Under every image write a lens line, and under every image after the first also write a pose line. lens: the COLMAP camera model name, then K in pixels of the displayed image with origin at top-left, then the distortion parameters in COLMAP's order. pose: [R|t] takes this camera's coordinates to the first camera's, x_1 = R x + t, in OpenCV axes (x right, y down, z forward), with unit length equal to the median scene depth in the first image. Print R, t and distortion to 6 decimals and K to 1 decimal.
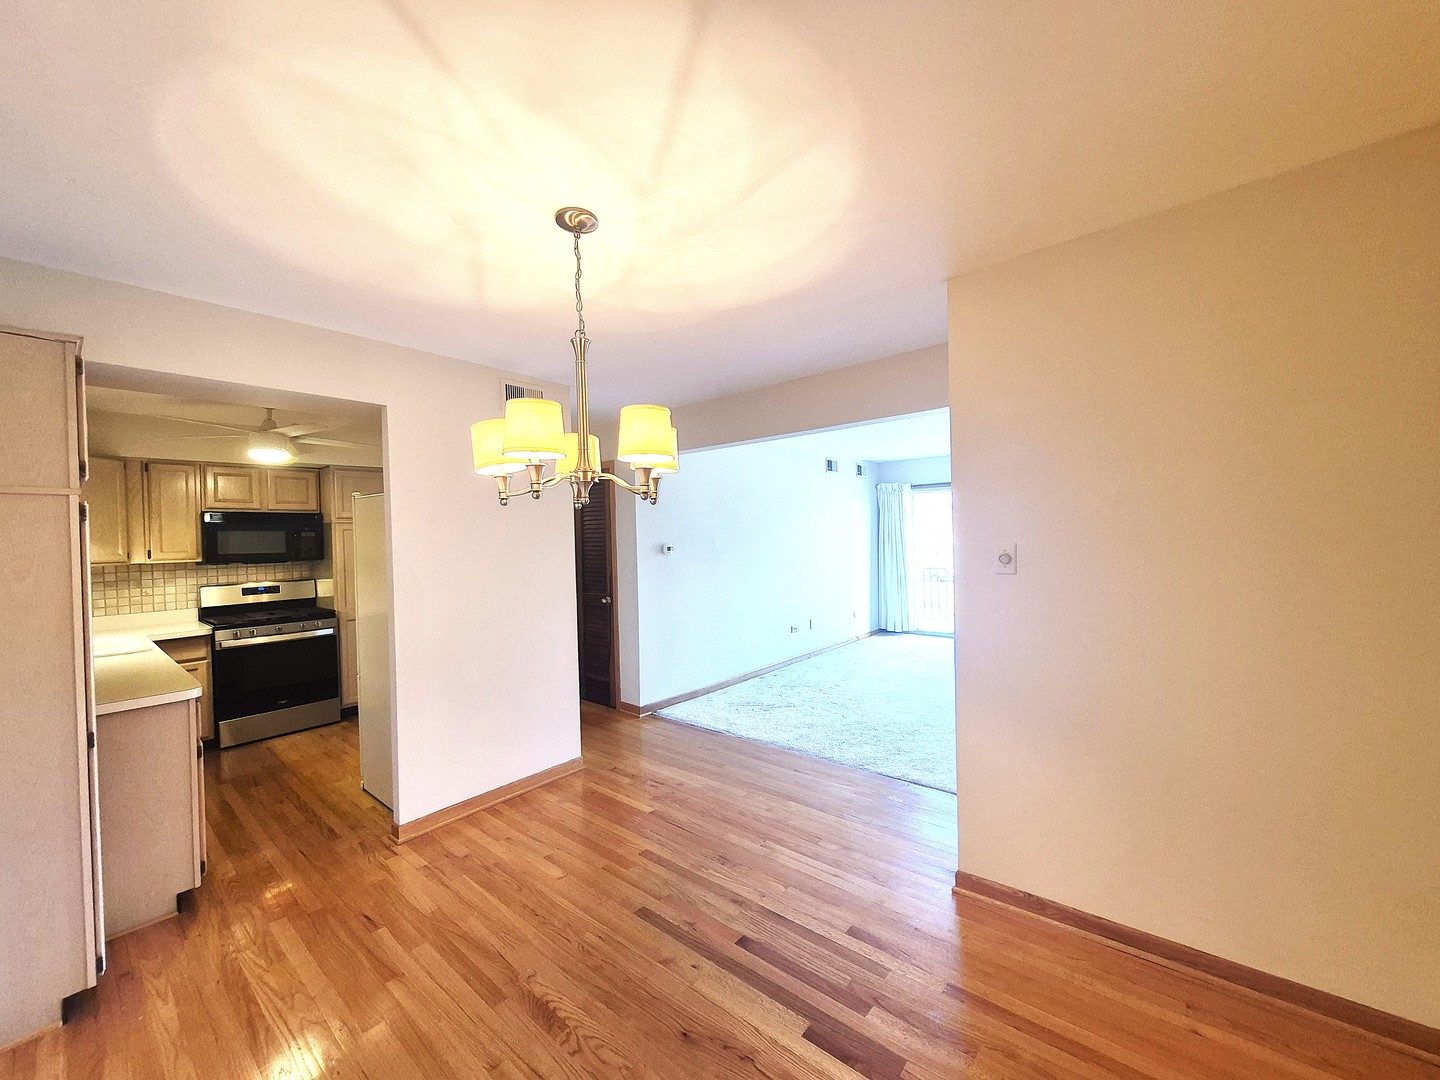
lens RADIAL K [[566.2, 0, 724.9], [0, 566.2, 544.1], [0, 0, 1]] dist [0.001623, -0.000206]
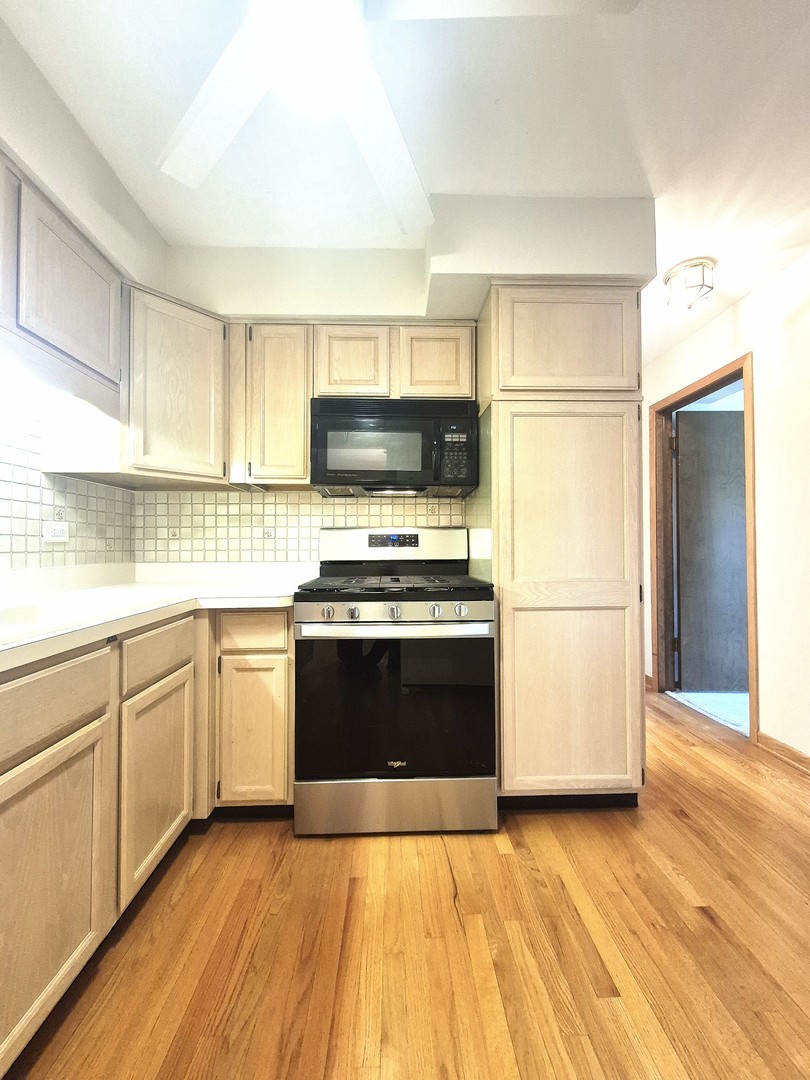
lens RADIAL K [[424.7, 0, 403.8], [0, 424.7, 538.0], [0, 0, 1]] dist [0.001623, -0.000206]
pose [[0.666284, 0.010596, -0.745623, -0.475186], [-0.025086, 0.999652, -0.008211, 0.083169], [0.745276, 0.024176, 0.666317, 0.709910]]
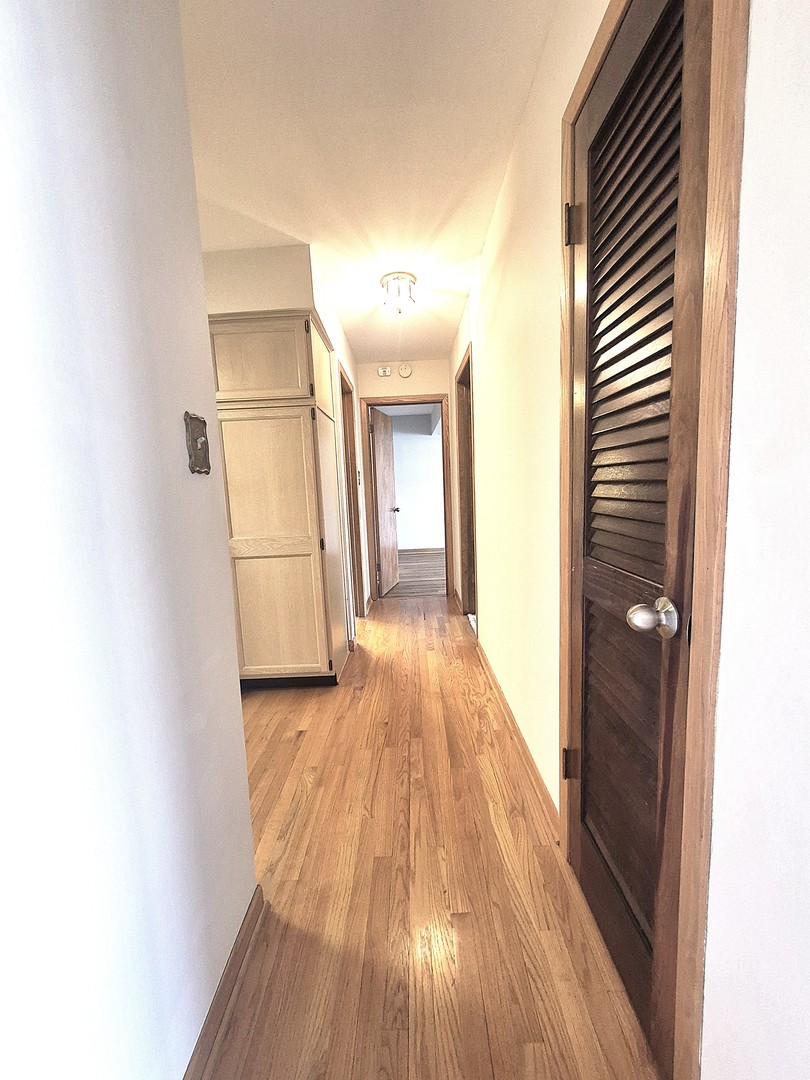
lens RADIAL K [[424.7, 0, 408.1], [0, 424.7, 540.6], [0, 0, 1]] dist [0.001623, -0.000206]
pose [[0.633180, 0.094270, -0.768242, -0.153039], [0.015900, 0.990762, 0.134679, 0.050336], [0.773841, -0.097492, 0.625832, 0.856977]]
